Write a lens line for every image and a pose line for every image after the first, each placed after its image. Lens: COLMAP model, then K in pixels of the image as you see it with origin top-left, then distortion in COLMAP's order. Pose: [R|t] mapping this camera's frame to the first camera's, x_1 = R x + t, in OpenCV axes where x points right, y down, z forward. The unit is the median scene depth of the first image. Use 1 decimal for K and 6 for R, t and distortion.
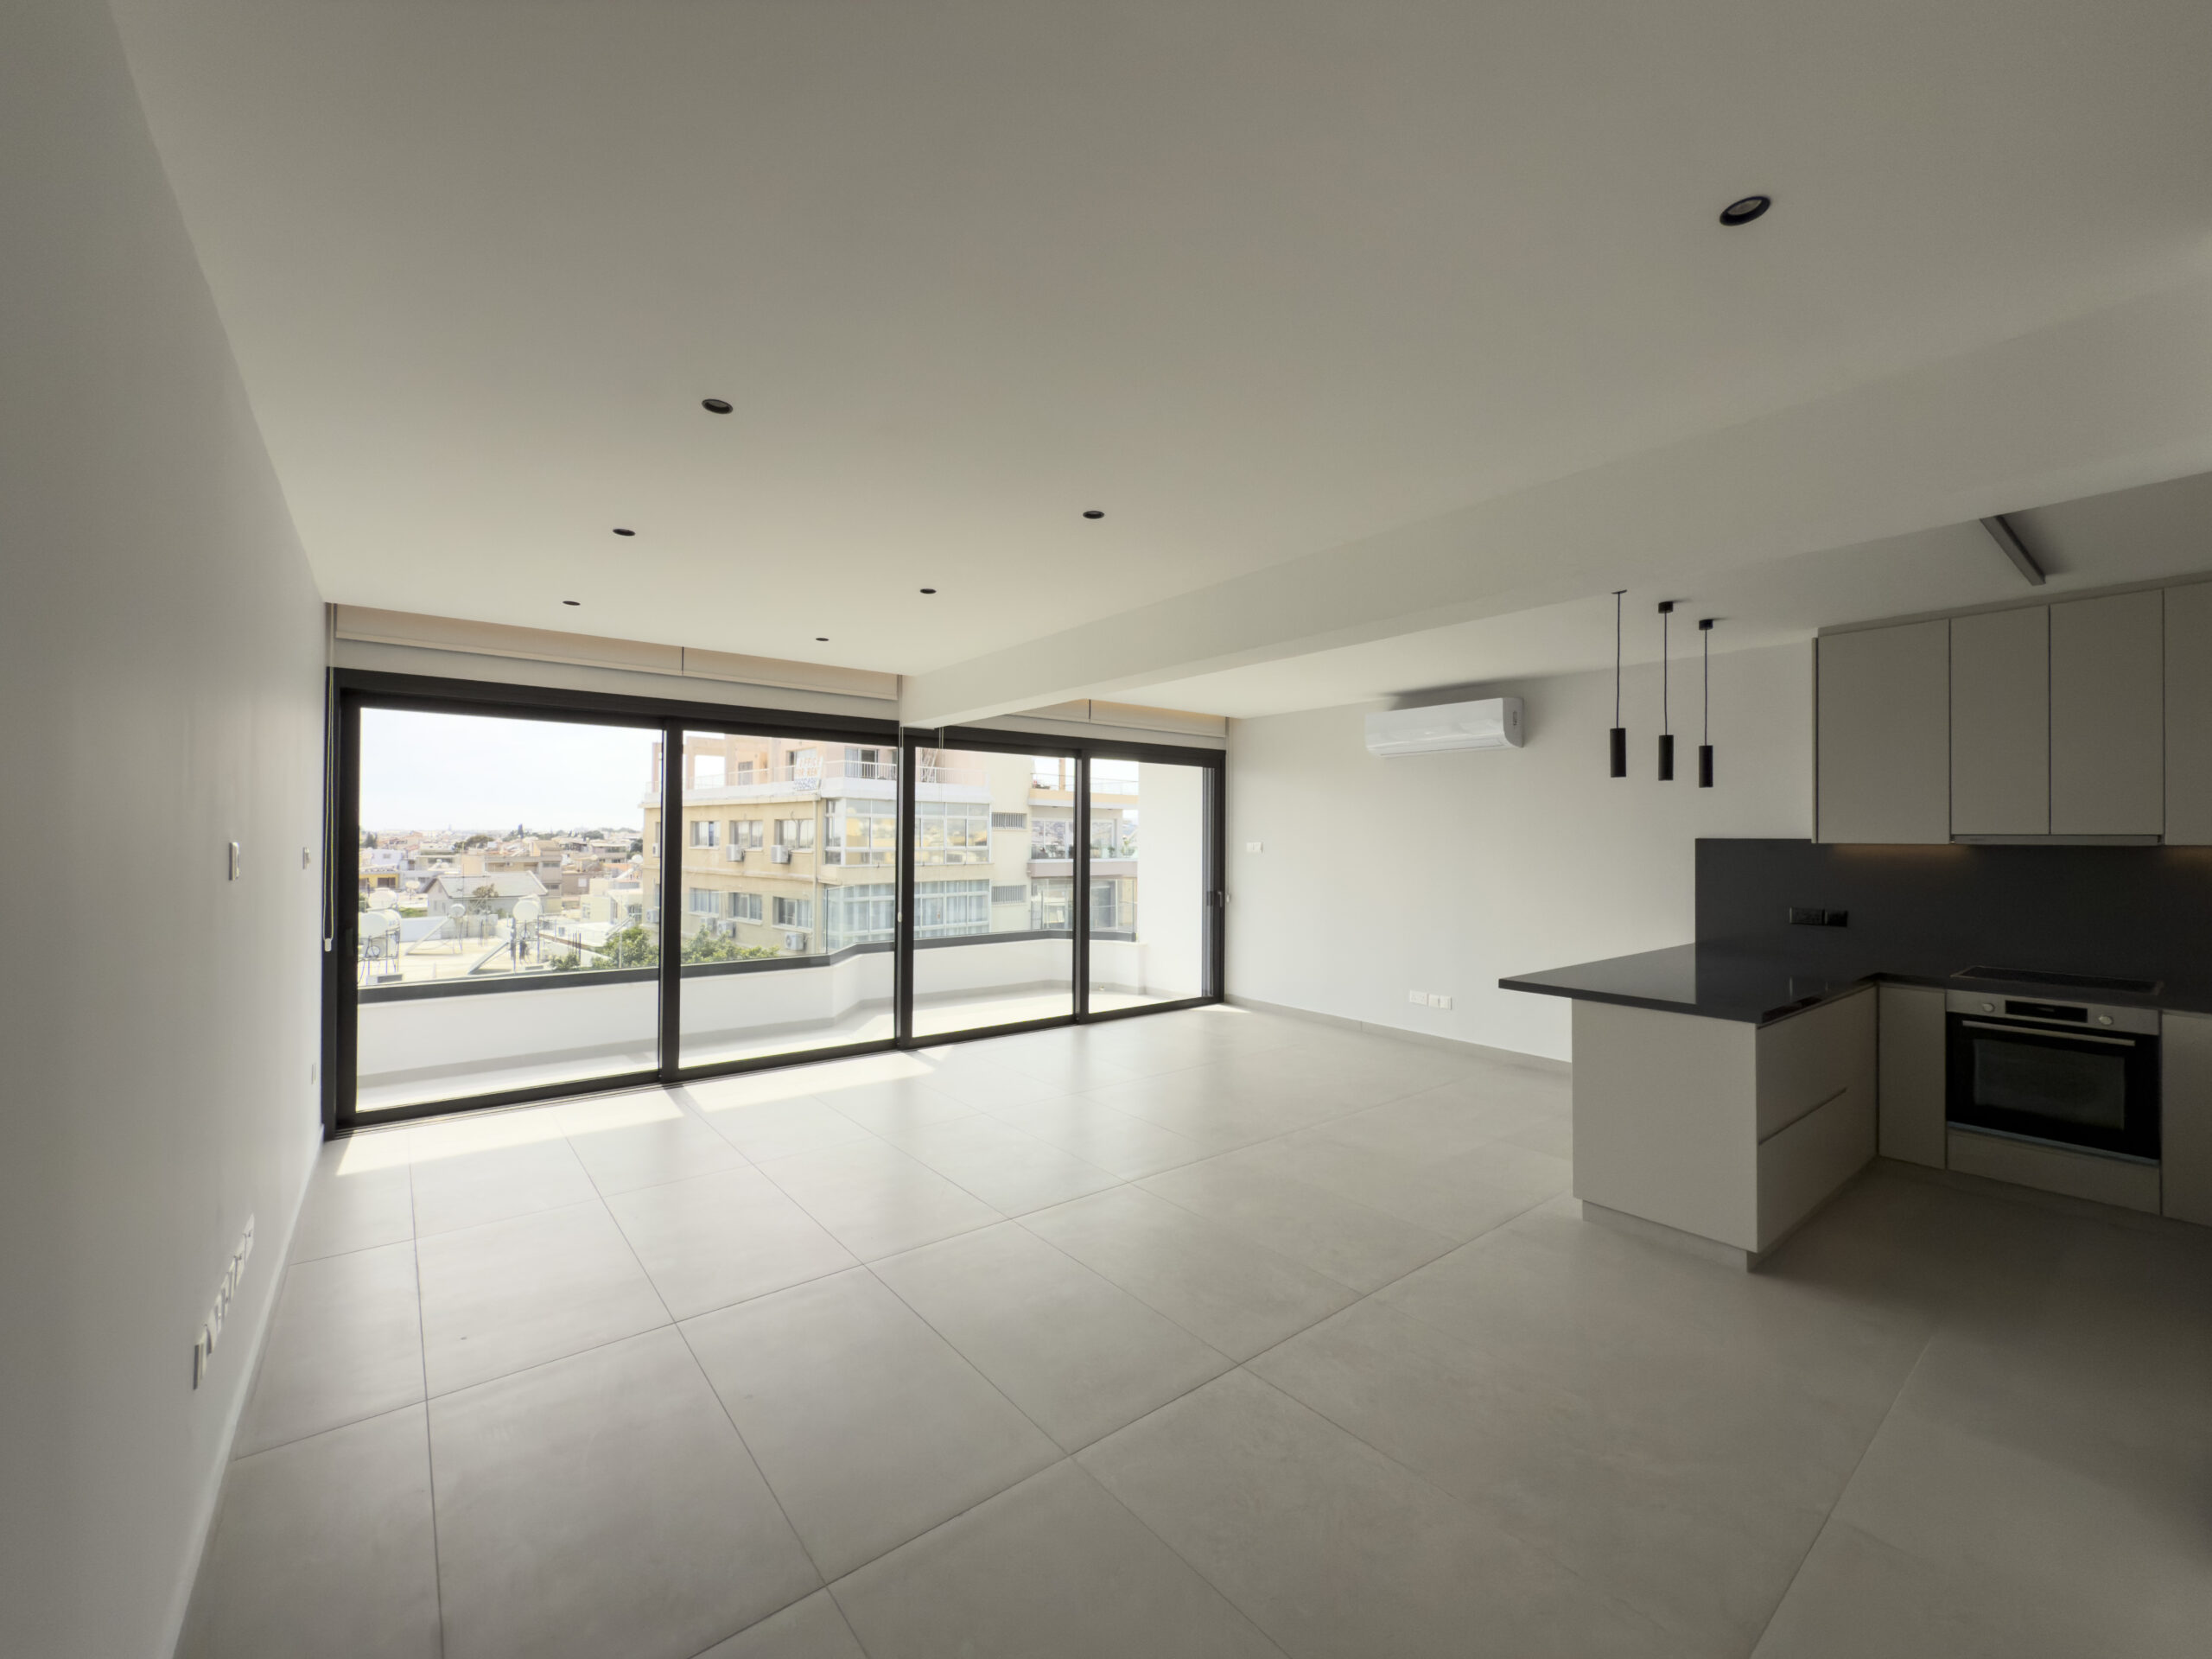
lens RADIAL K [[905.6, 0, 1108.4], [0, 905.6, 824.1], [0, 0, 1]] dist [0.003656, -0.001403]
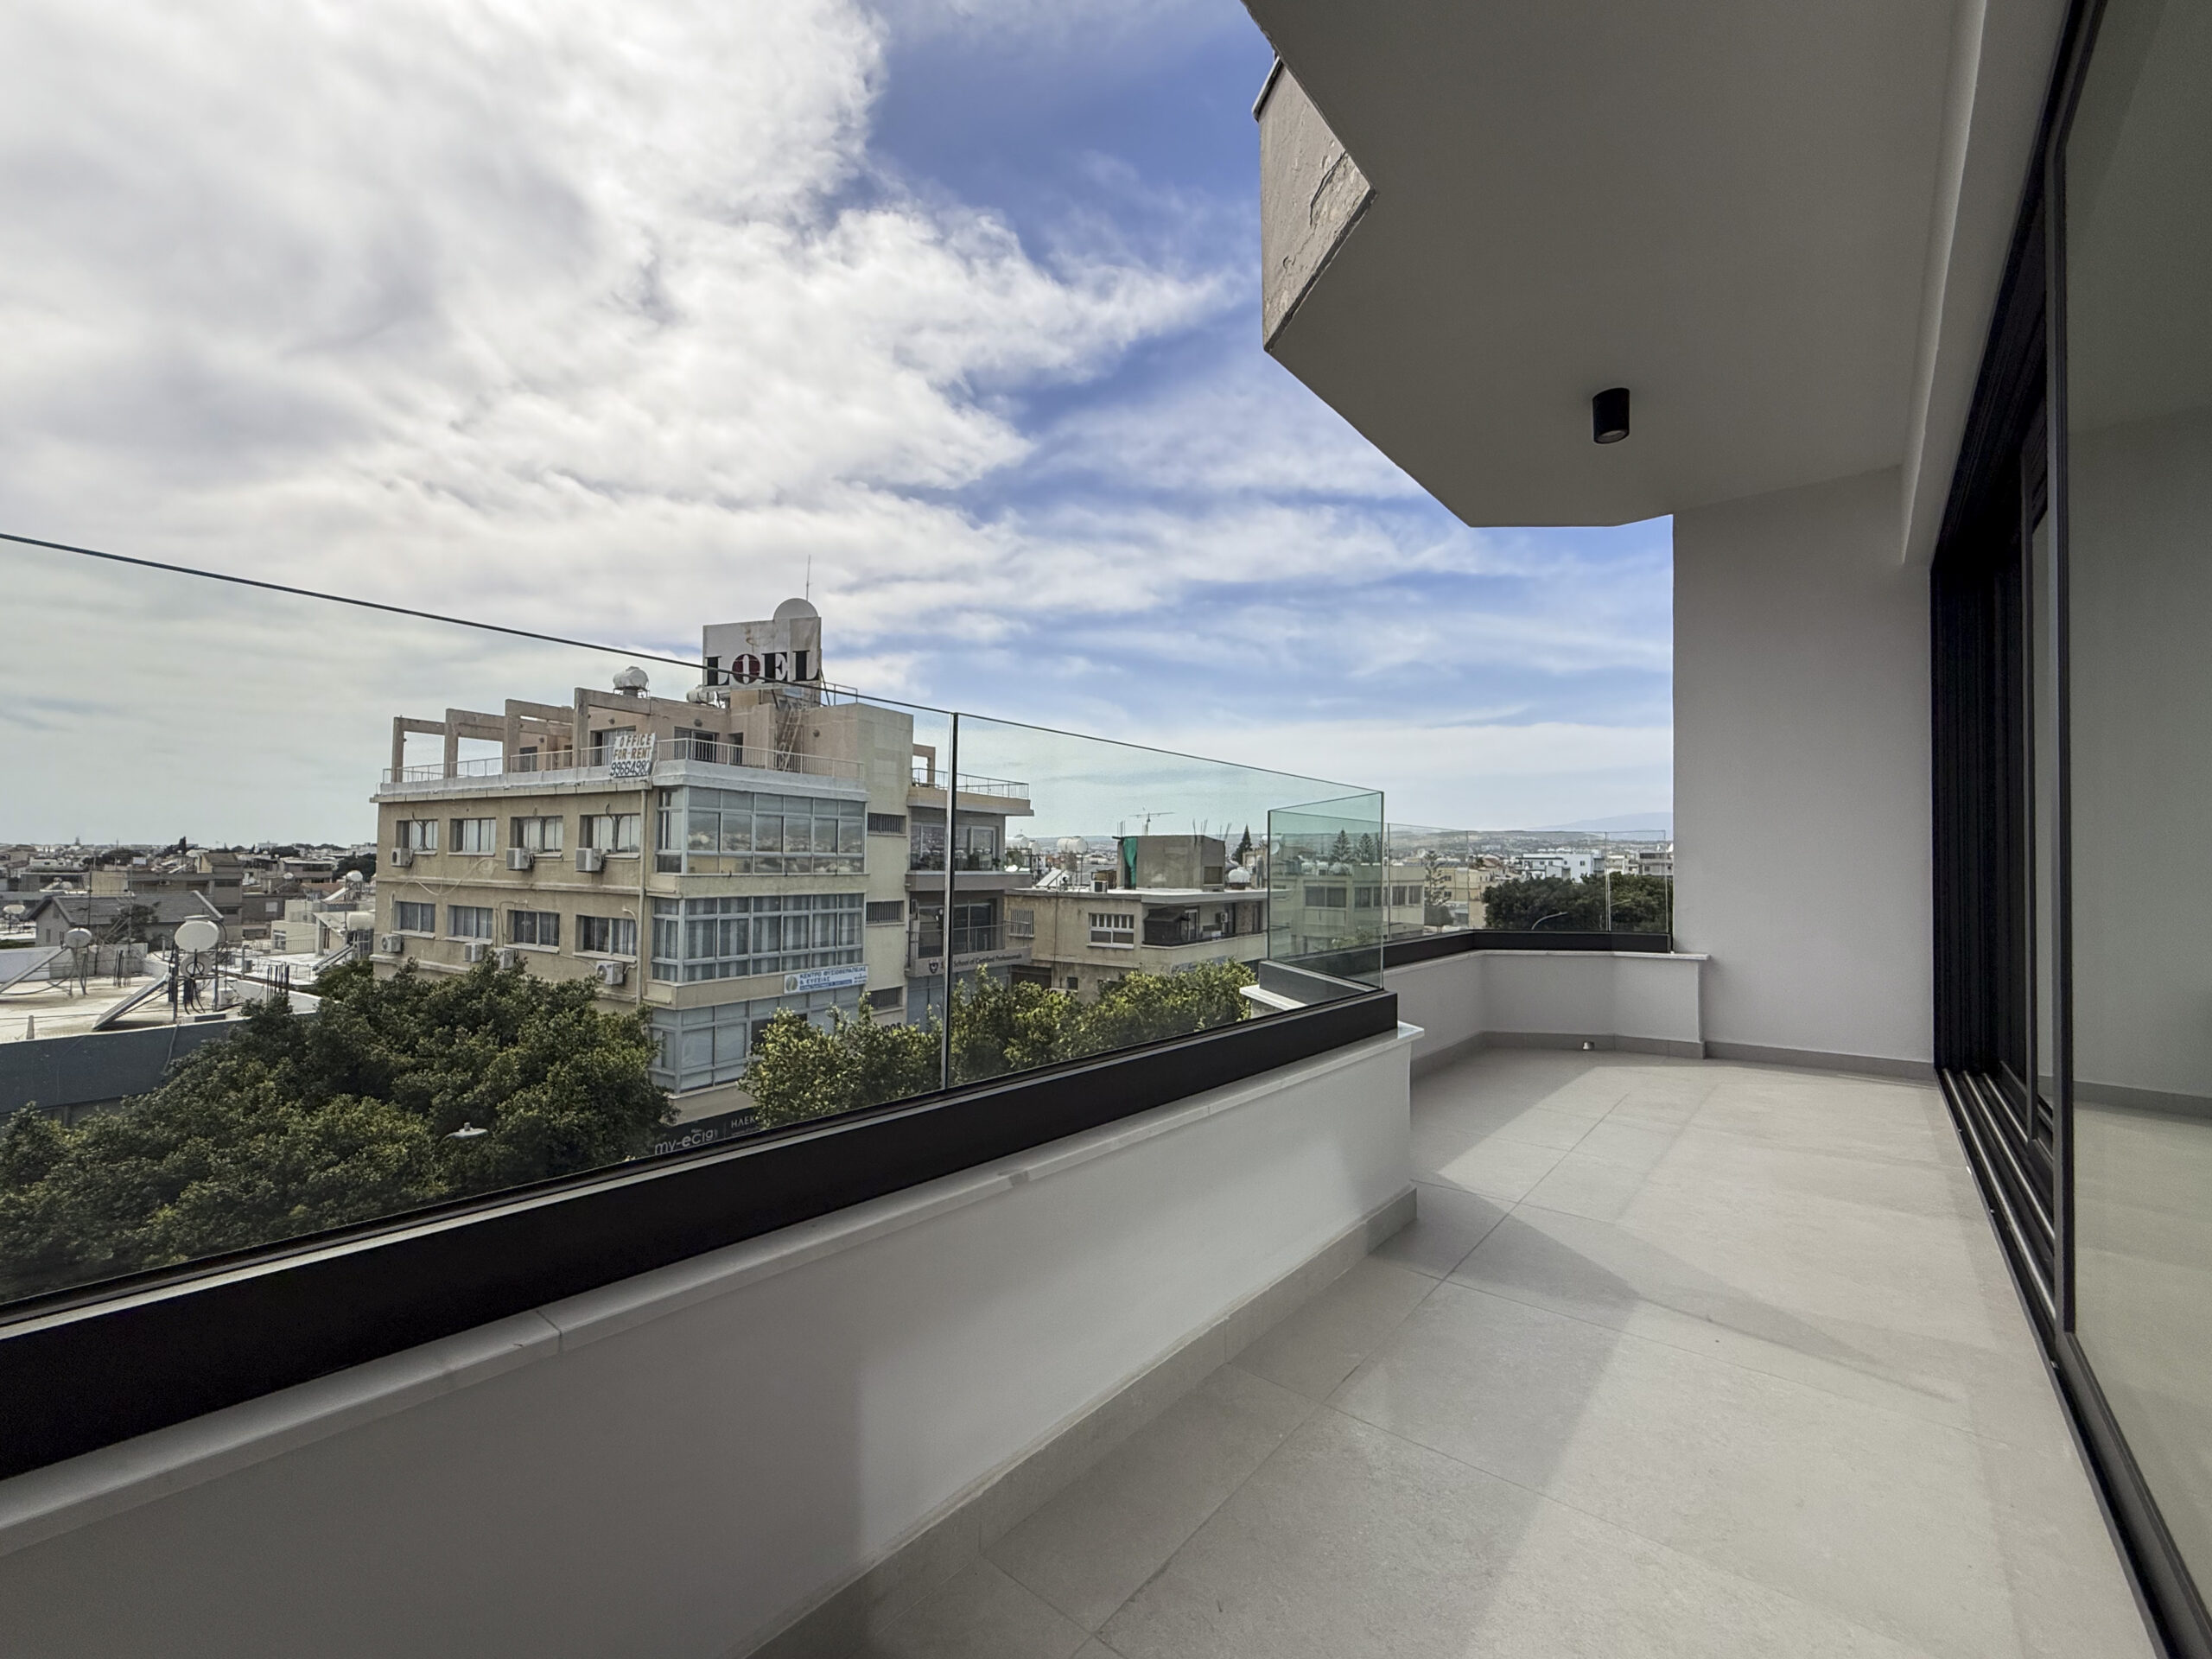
lens RADIAL K [[905.6, 0, 1100.9], [0, 905.6, 844.6], [0, 0, 1]] dist [0.003656, -0.001403]
pose [[0.976484, 0.011862, 0.215263, -0.096092], [-0.010846, 0.999924, -0.005899, 0.018298], [-0.215316, 0.003426, 0.976538, 0.141270]]
